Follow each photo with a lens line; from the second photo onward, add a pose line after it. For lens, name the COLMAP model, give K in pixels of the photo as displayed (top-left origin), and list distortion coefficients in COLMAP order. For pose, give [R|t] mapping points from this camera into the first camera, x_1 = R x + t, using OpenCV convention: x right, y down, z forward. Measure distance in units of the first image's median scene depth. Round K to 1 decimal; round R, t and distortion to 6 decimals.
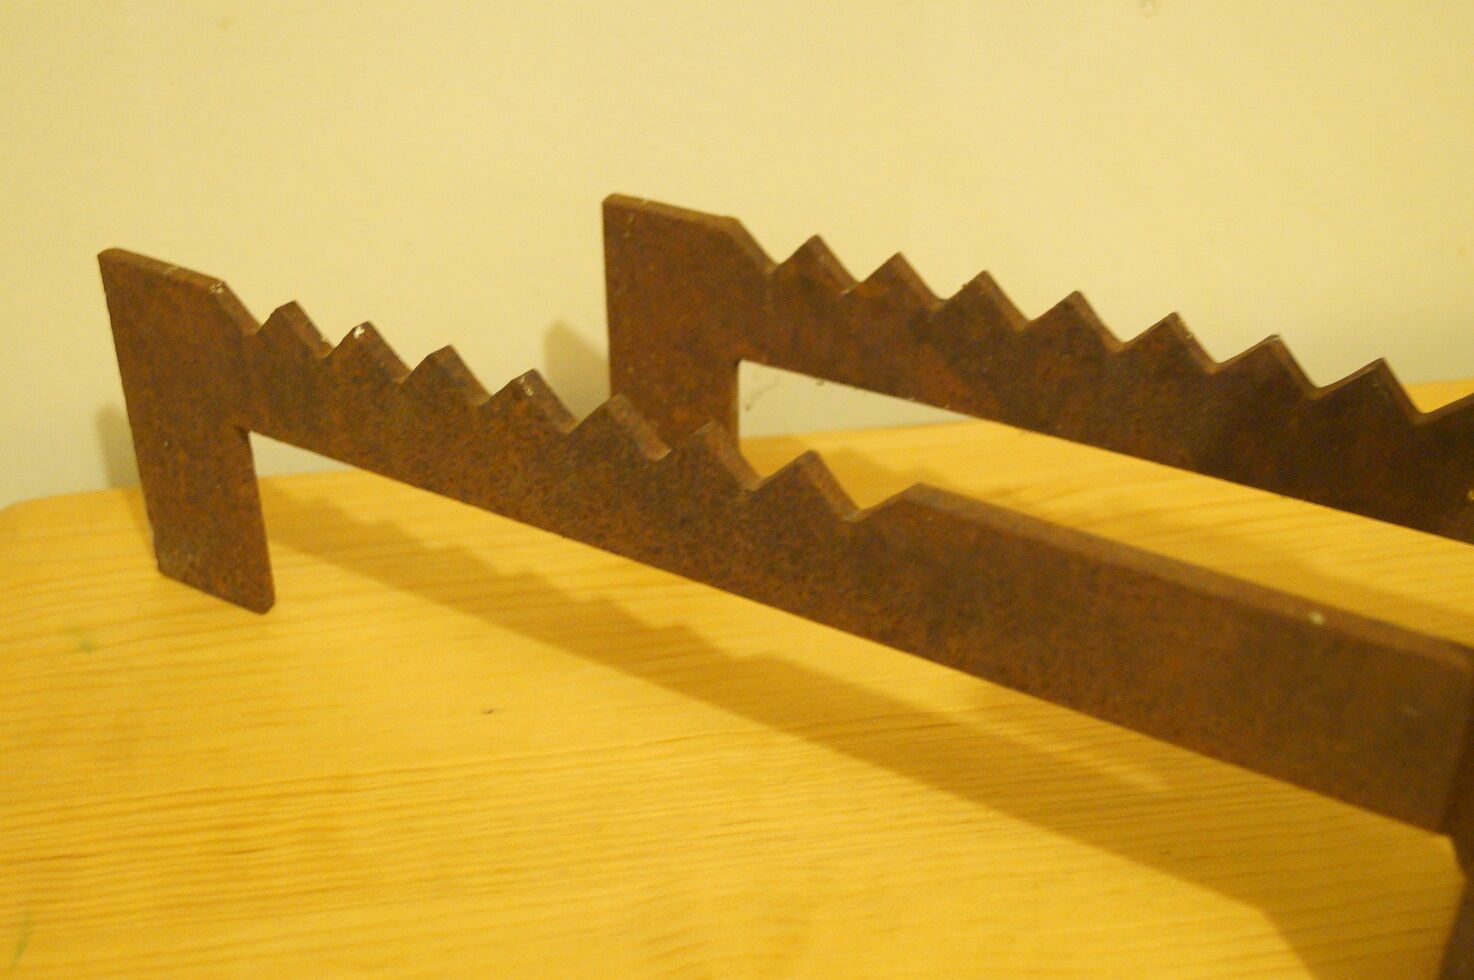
lens RADIAL K [[1869.7, 0, 741.7], [0, 1869.7, 475.9], [0, 0, 1]] dist [0.008191, 0.000000]
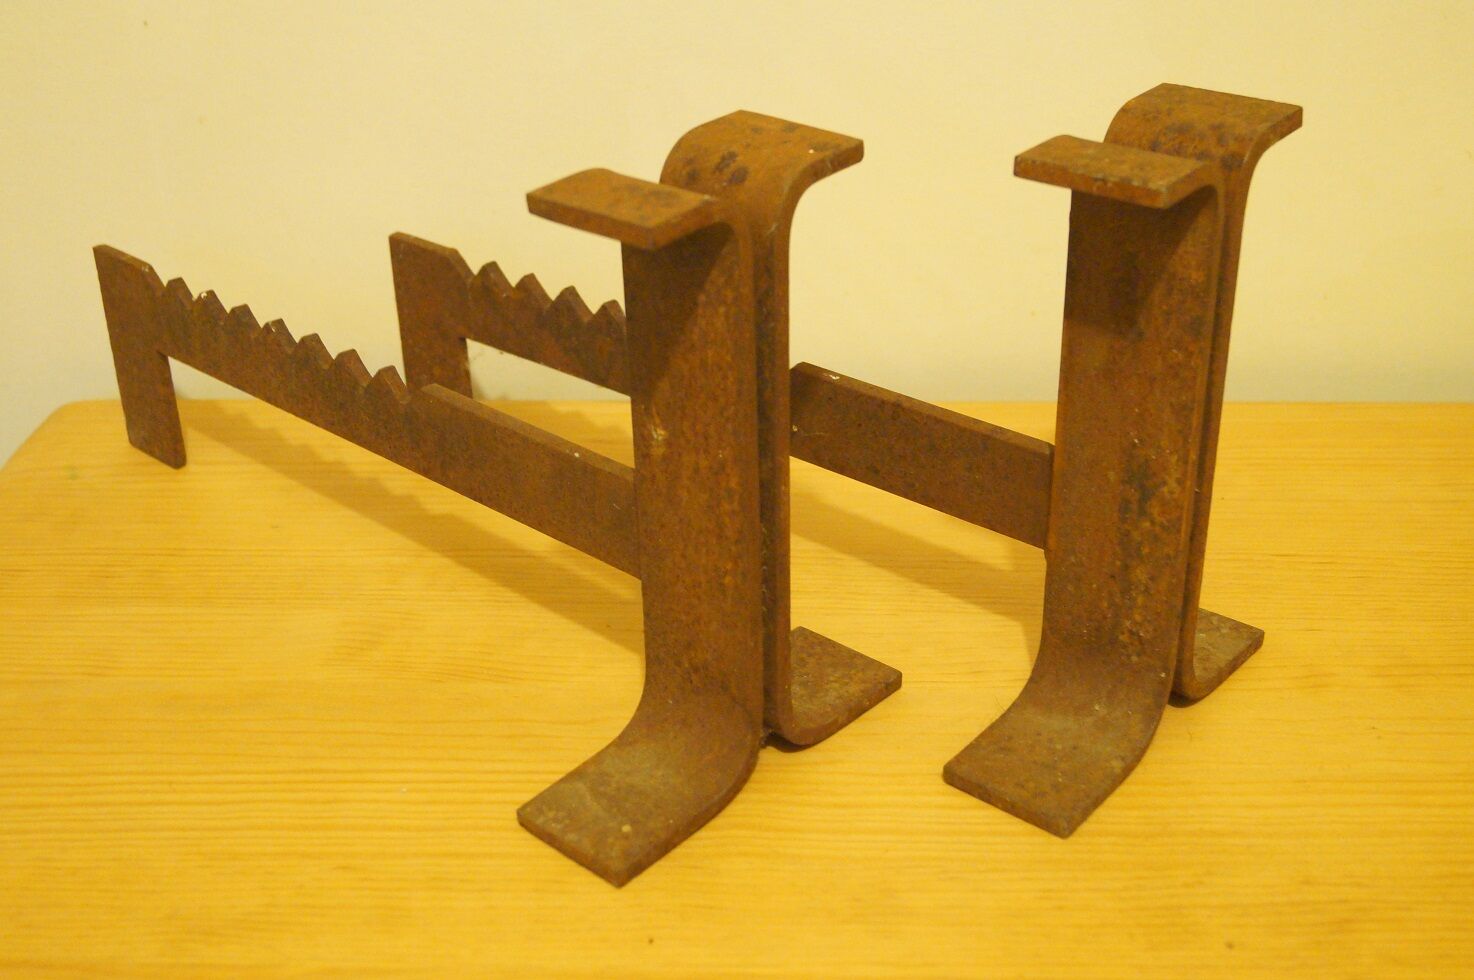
lens RADIAL K [[1869.7, 0, 733.3], [0, 1869.7, 494.3], [0, 0, 1]] dist [0.008191, 0.000000]
pose [[0.979011, 0.081197, -0.186933, 0.575576], [-0.090125, 0.995137, -0.039751, 0.124289], [0.182797, 0.055764, 0.981568, -0.580777]]
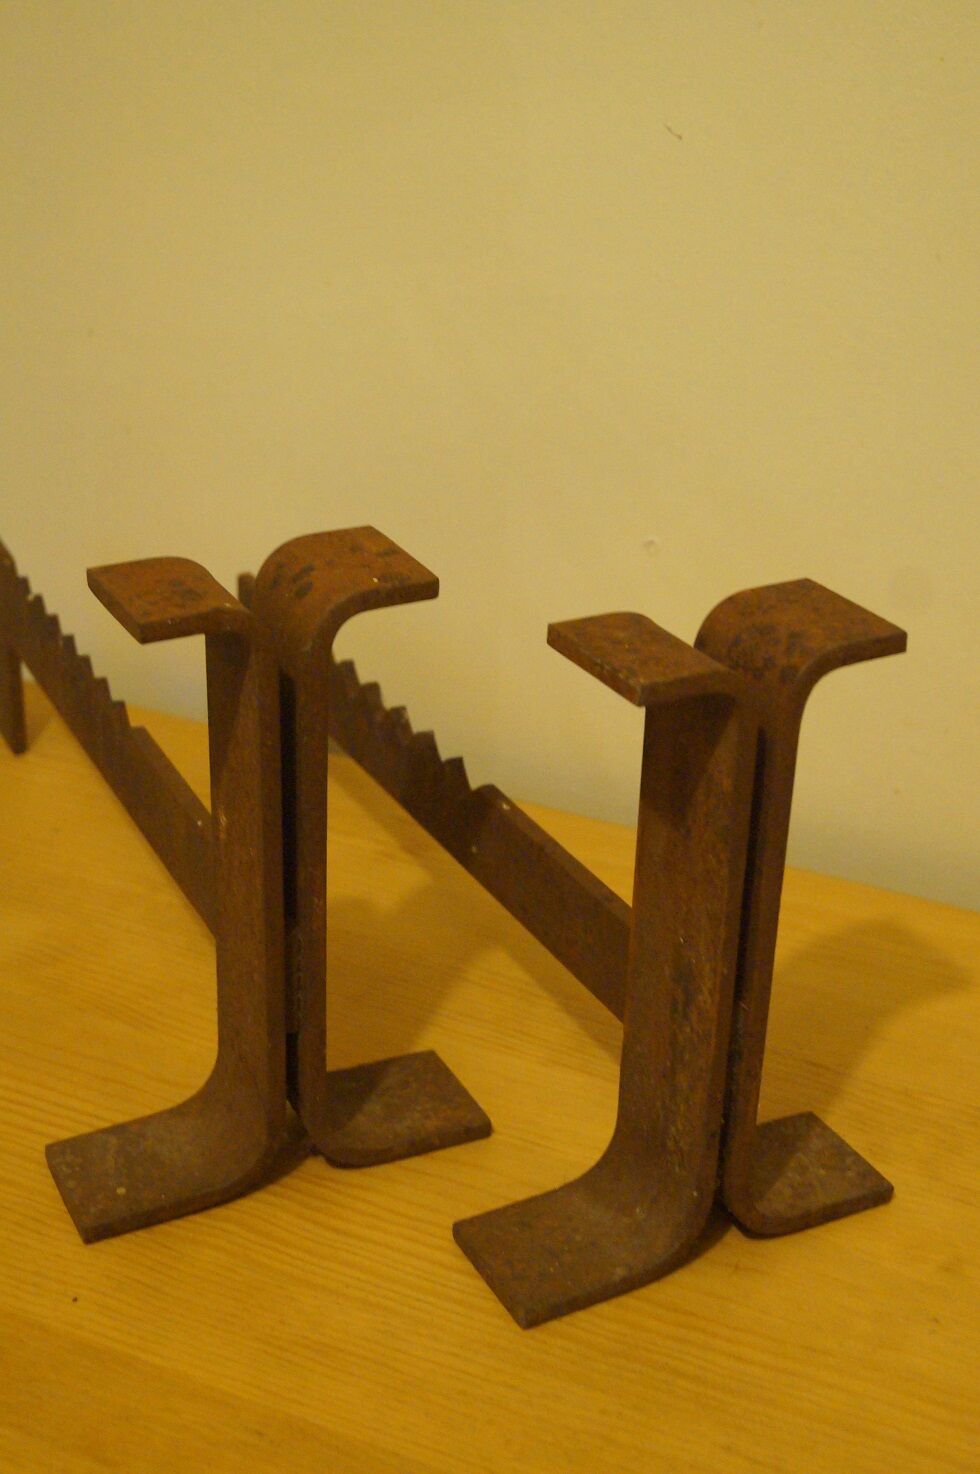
lens RADIAL K [[2136.1, 0, 496.2], [0, 2136.1, 735.7], [0, 0, 1]] dist [0.001463, 0.000000]
pose [[0.833207, 0.269115, -0.483057, 1.125828], [-0.322969, 0.945931, -0.030091, -0.029443], [0.448840, 0.181084, 0.875072, -0.567486]]
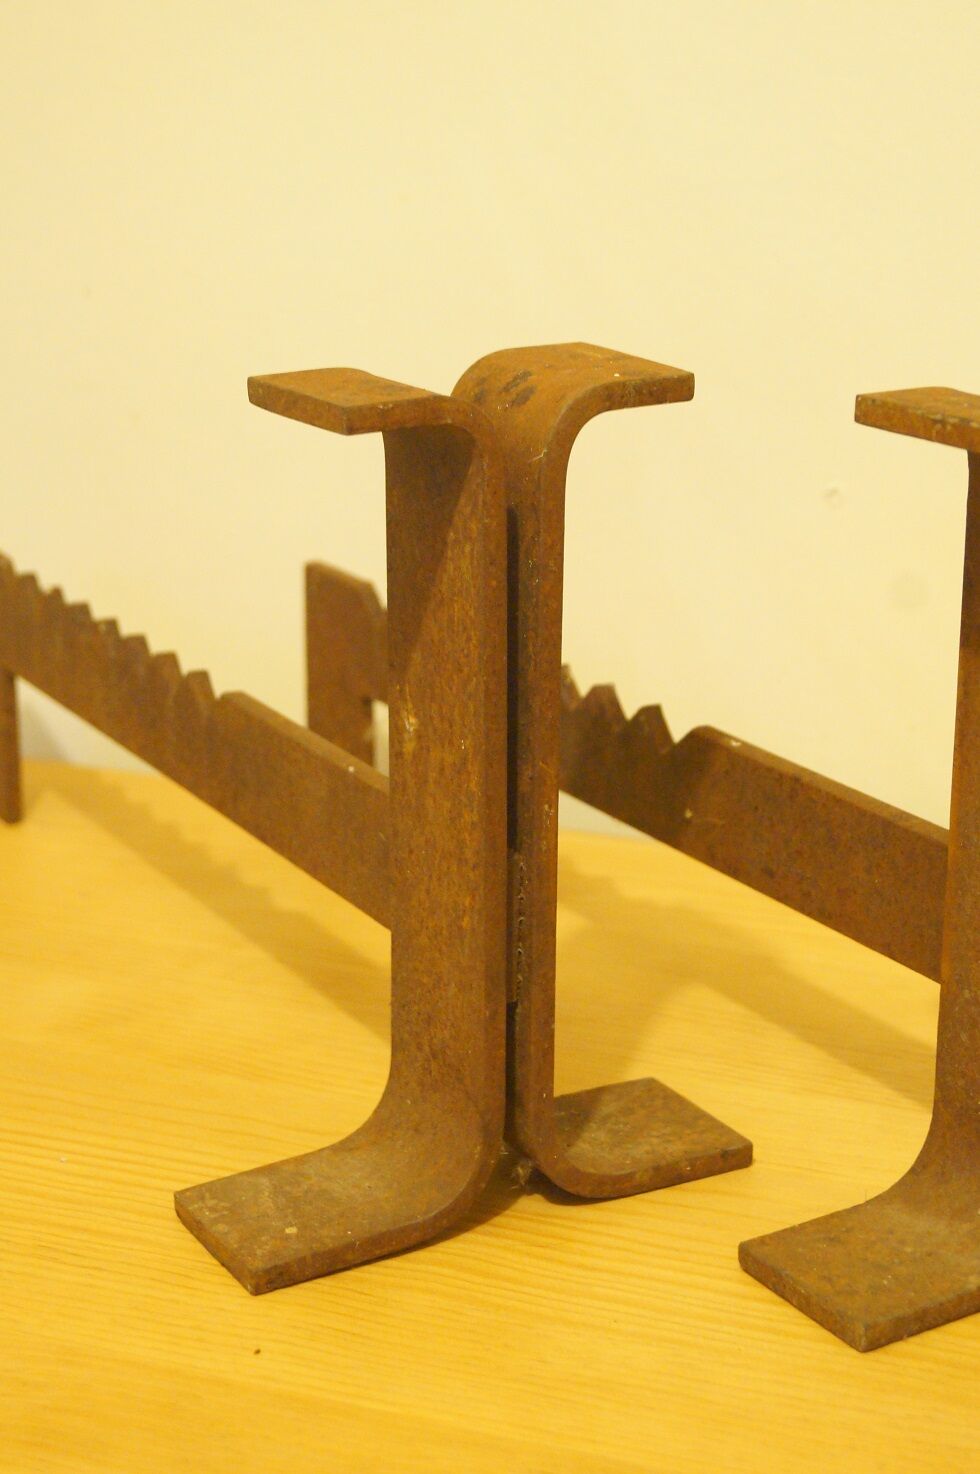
lens RADIAL K [[2782.3, 0, 494.8], [0, 2782.3, 736.9], [0, 0, 1]] dist [0.031080, 0.000000]
pose [[0.868729, 0.155536, -0.470232, 1.010584], [-0.269213, 0.945200, -0.184719, 0.301186], [0.415733, 0.287063, 0.862996, -0.605888]]
